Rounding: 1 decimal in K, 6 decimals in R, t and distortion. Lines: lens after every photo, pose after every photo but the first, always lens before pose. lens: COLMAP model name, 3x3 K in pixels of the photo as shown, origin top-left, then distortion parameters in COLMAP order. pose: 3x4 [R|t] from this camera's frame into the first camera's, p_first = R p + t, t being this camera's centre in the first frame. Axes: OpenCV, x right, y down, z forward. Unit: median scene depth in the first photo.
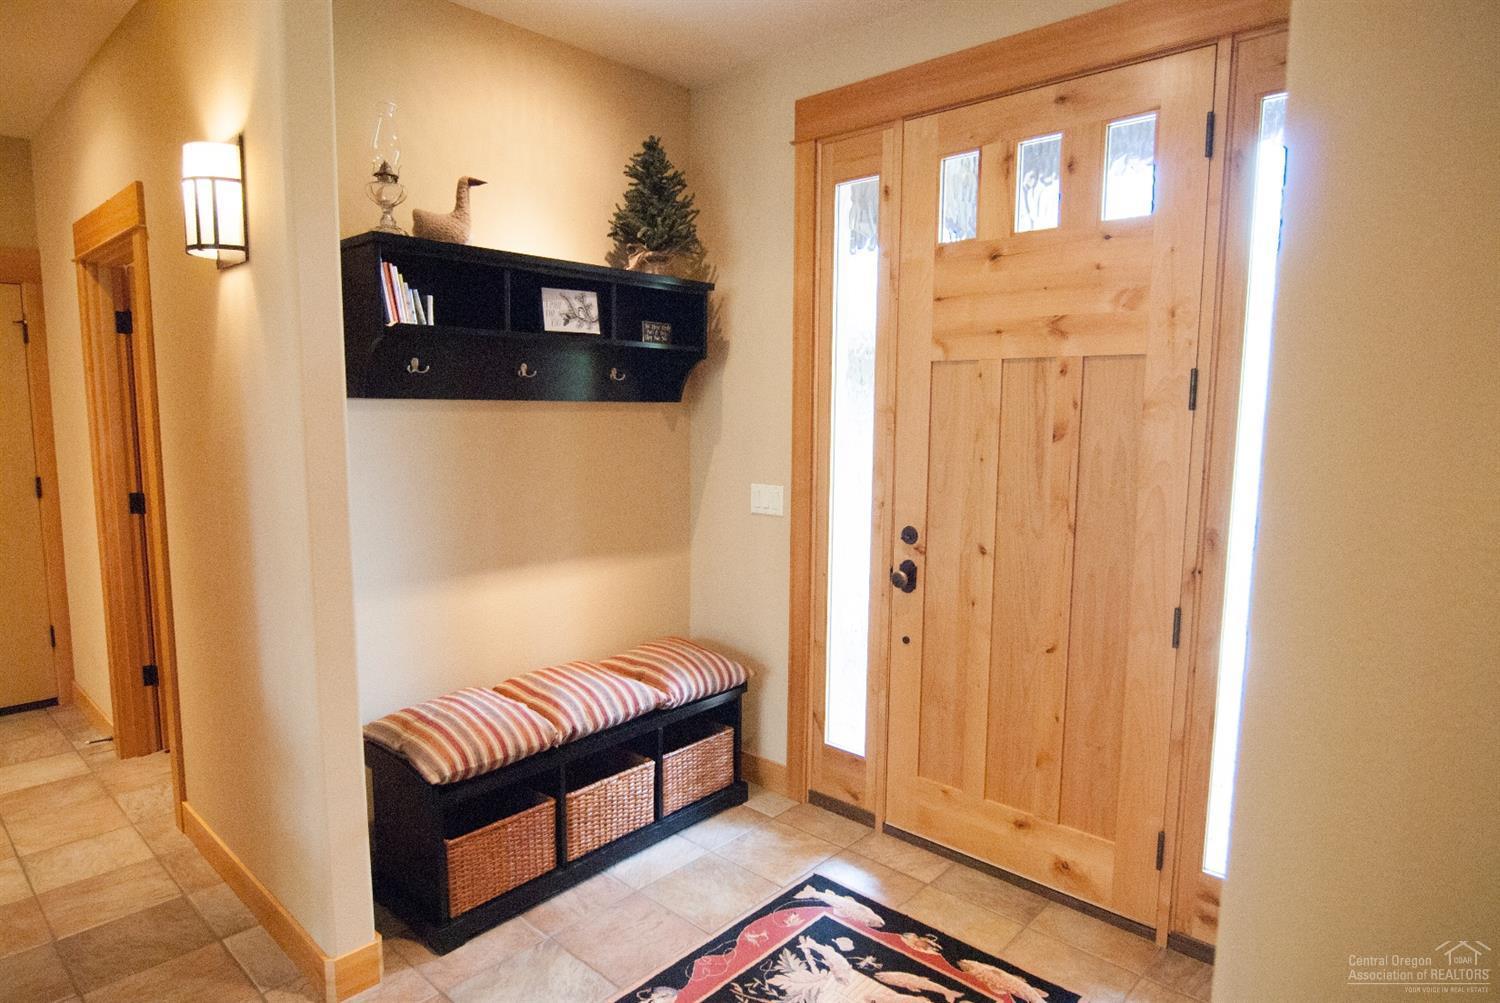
lens RADIAL K [[863.3, 0, 747.1], [0, 863.3, 507.6], [0, 0, 1]] dist [-0.012520, 0.000201]
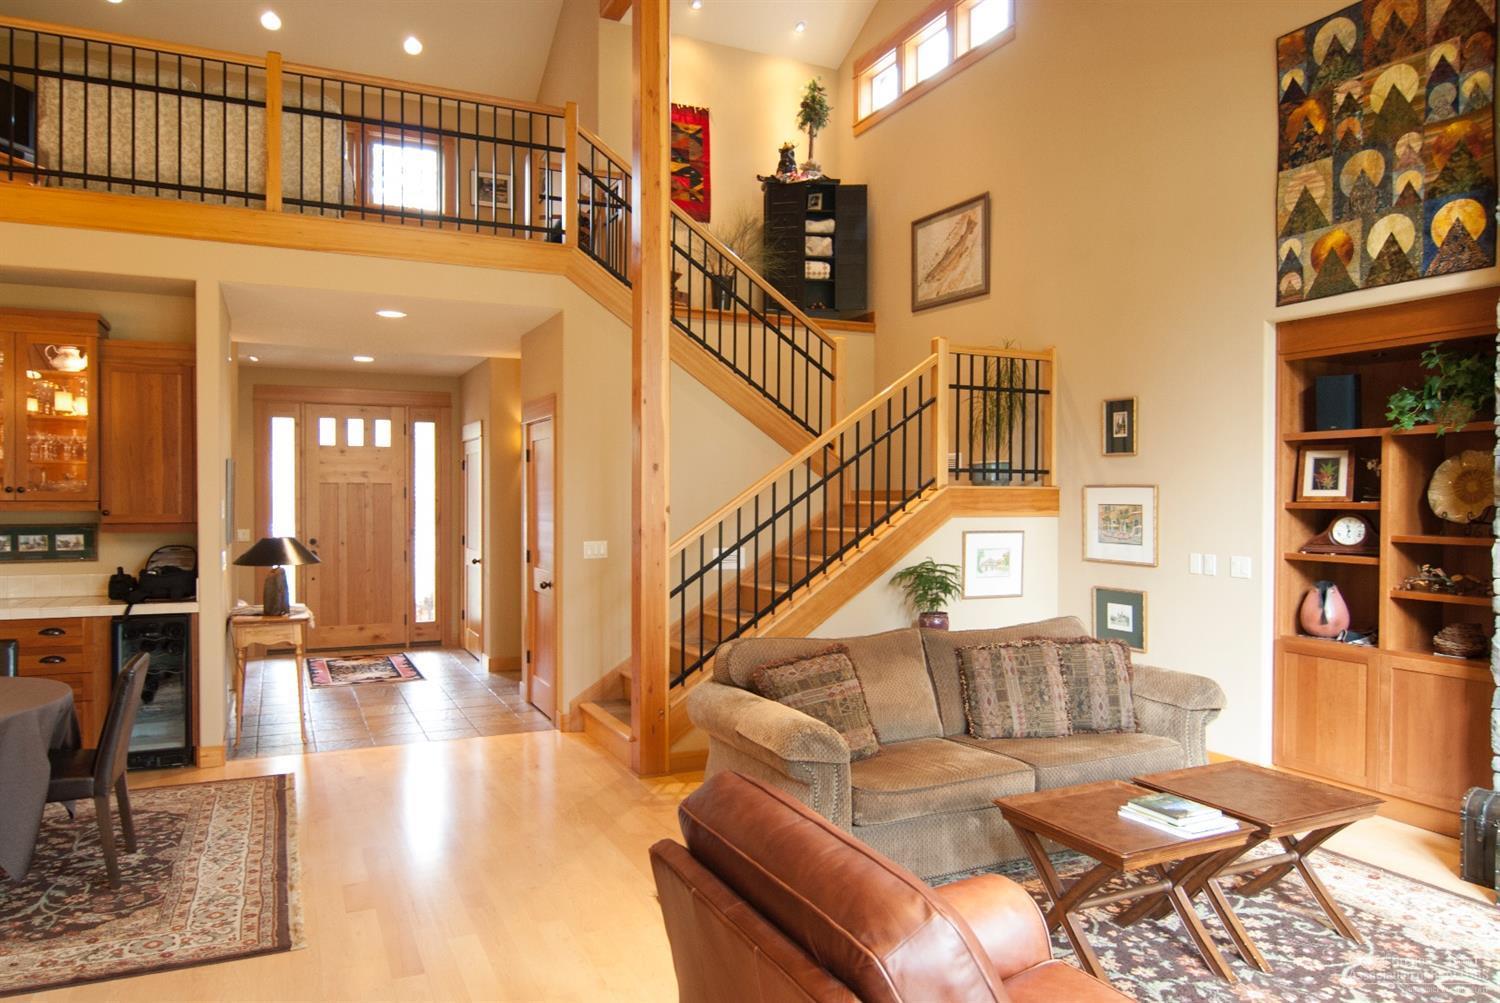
lens RADIAL K [[1002.9, 0, 750.4], [0, 1002.9, 507.4], [0, 0, 1]] dist [-0.002089, -0.010704]
pose [[0.377381, -0.016500, 0.925911, -2.554623], [0.112062, 0.993307, -0.027973, 0.188983], [-0.919253, 0.114316, 0.376704, -1.759467]]
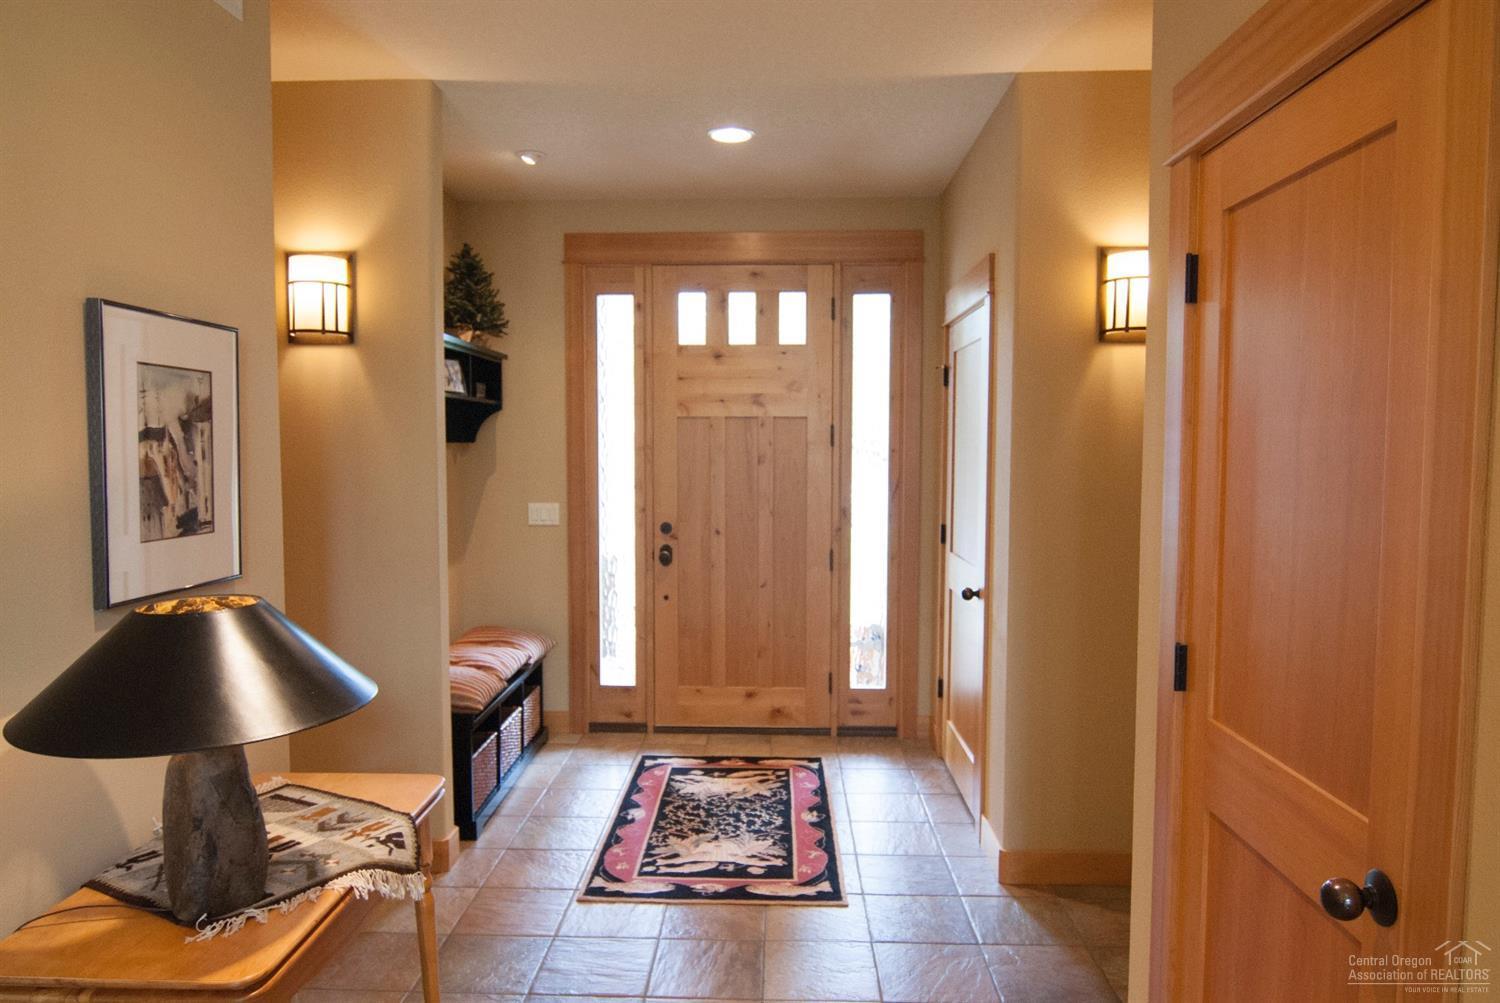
lens RADIAL K [[1002.9, 0, 745.9], [0, 1002.9, 501.2], [0, 0, 1]] dist [-0.002089, -0.010704]
pose [[0.758254, -0.041950, 0.650608, -0.933128], [0.079743, 0.996403, -0.028690, 0.050157], [-0.647064, 0.073635, 0.758872, -0.491023]]
